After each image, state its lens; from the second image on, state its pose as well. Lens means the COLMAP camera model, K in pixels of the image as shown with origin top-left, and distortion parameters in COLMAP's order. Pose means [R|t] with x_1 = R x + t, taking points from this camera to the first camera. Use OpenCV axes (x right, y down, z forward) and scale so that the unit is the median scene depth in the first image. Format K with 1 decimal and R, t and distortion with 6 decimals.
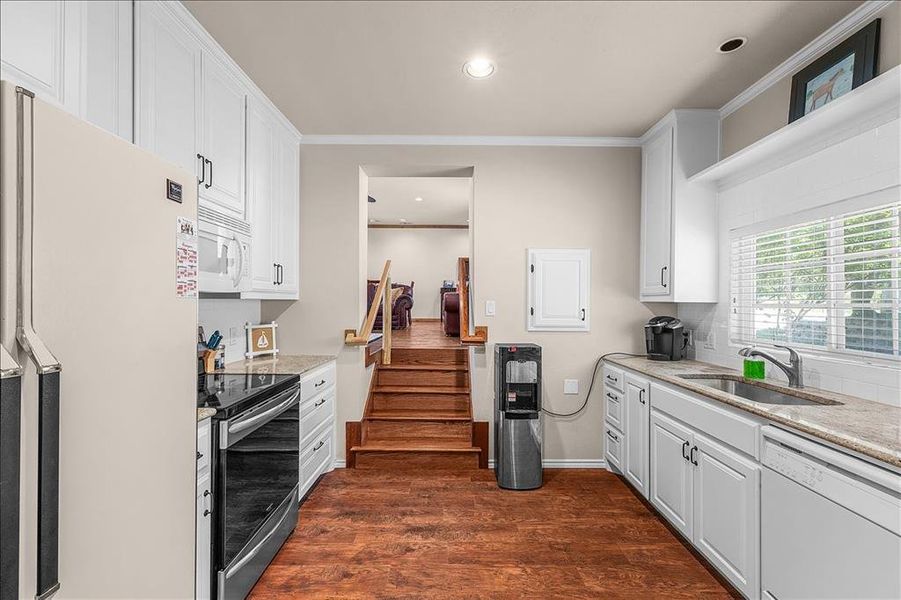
lens RADIAL K [[387.2, 0, 458.7], [0, 387.2, 302.3], [0, 0, 1]] dist [0.009194, -0.000164]
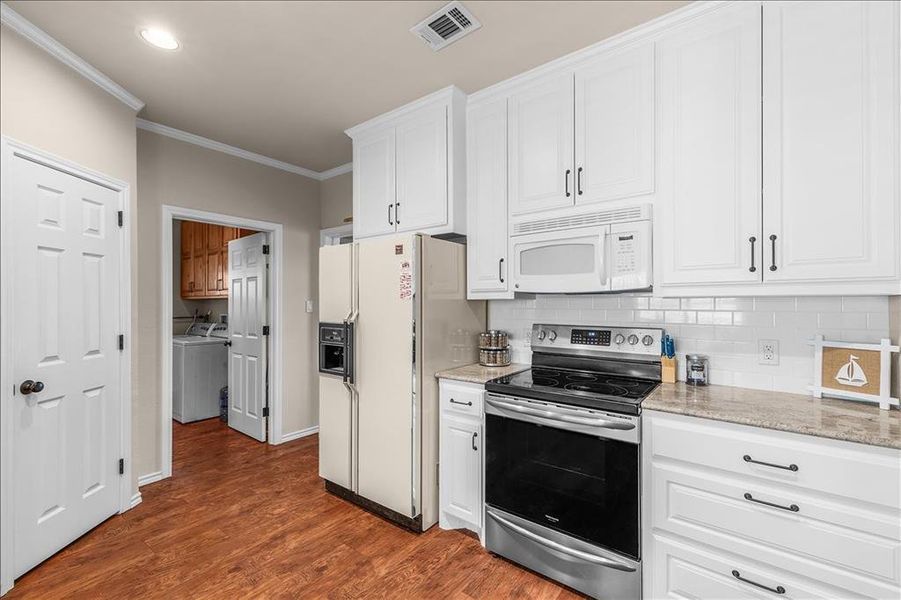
lens RADIAL K [[387.2, 0, 449.6], [0, 387.2, 302.0], [0, 0, 1]] dist [0.009194, -0.000164]
pose [[-0.625367, -0.005407, -0.780312, 0.271926], [0.000207, 0.999975, -0.007095, 0.005501], [0.780330, -0.004599, -0.625351, 0.930818]]
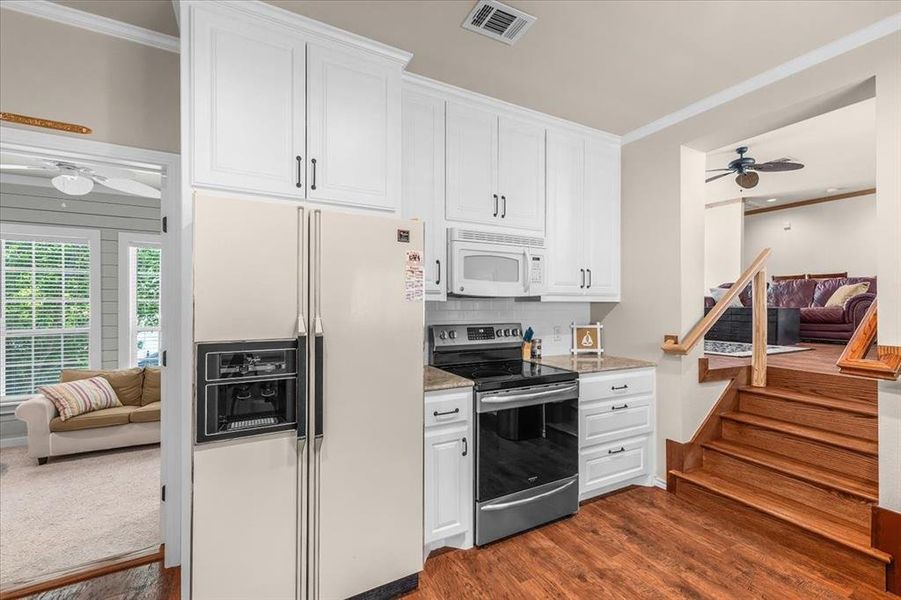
lens RADIAL K [[387.2, 0, 448.9], [0, 387.2, 303.4], [0, 0, 1]] dist [0.009194, -0.000164]
pose [[0.461420, -0.002514, -0.887178, 0.291696], [-0.000828, 0.999994, -0.003264, 0.000837], [0.887181, 0.002241, 0.461415, 0.154972]]
